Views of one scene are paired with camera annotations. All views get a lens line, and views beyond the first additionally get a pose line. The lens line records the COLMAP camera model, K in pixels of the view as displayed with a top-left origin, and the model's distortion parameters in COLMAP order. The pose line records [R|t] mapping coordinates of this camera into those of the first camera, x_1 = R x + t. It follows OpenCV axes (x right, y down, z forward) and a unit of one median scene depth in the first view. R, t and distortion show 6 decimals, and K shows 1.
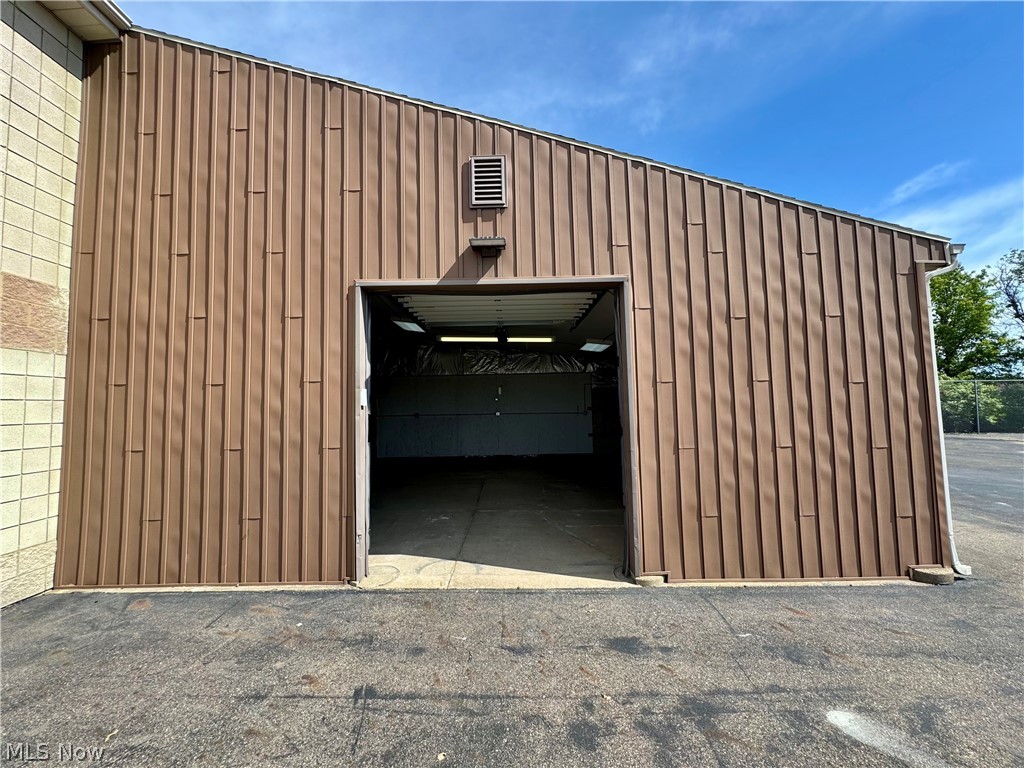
lens RADIAL K [[410.0, 0, 508.6], [0, 410.0, 382.3], [0, 0, 1]] dist [-0.003523, 0.000916]
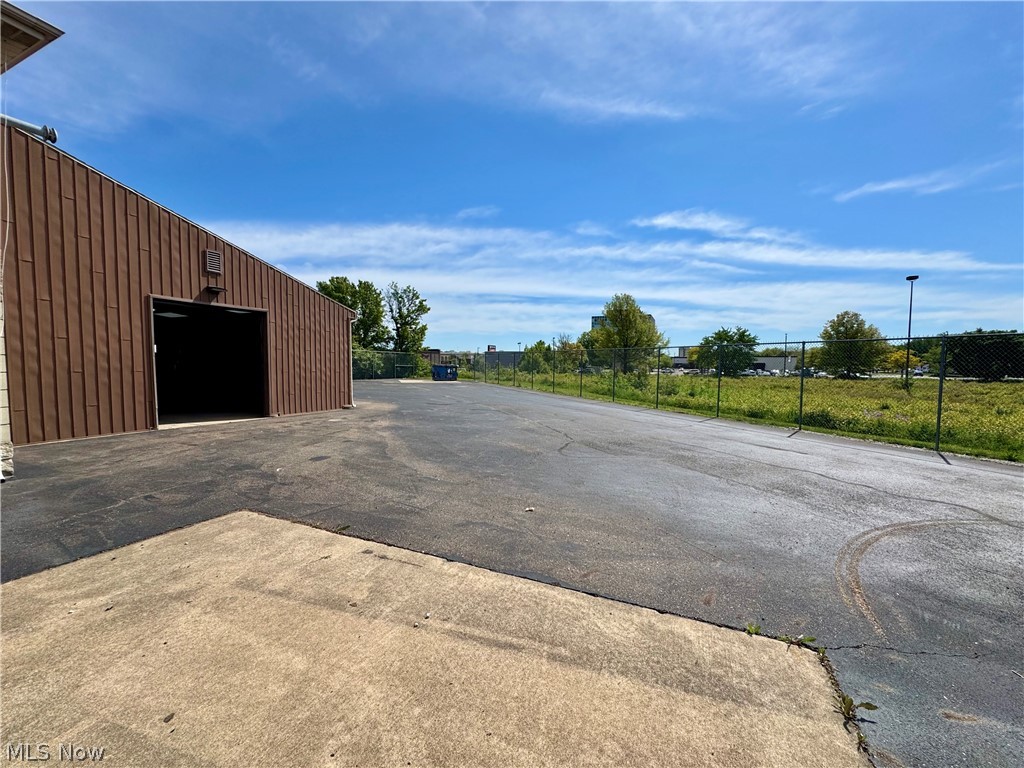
lens RADIAL K [[410.0, 0, 512.6], [0, 410.0, 385.3], [0, 0, 1]] dist [-0.003523, 0.000916]
pose [[0.399470, -0.026882, 0.916352, -1.584263], [-0.072122, 0.995550, 0.060646, -0.040028], [-0.913905, -0.090315, 0.395754, -1.635765]]
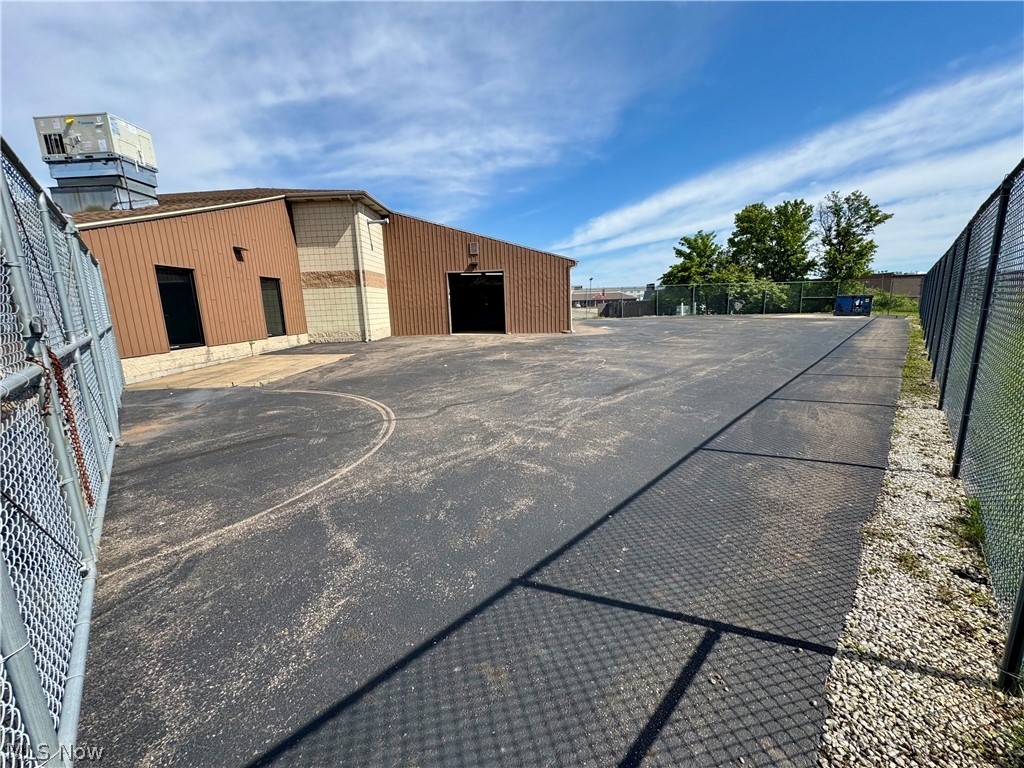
lens RADIAL K [[410.0, 0, 511.7], [0, 410.0, 386.8], [0, 0, 1]] dist [-0.003523, 0.000916]
pose [[0.999831, -0.011048, -0.014667, 0.425572], [0.014363, 0.968193, 0.249791, -0.132209], [0.011441, -0.249960, 0.968189, -3.823903]]
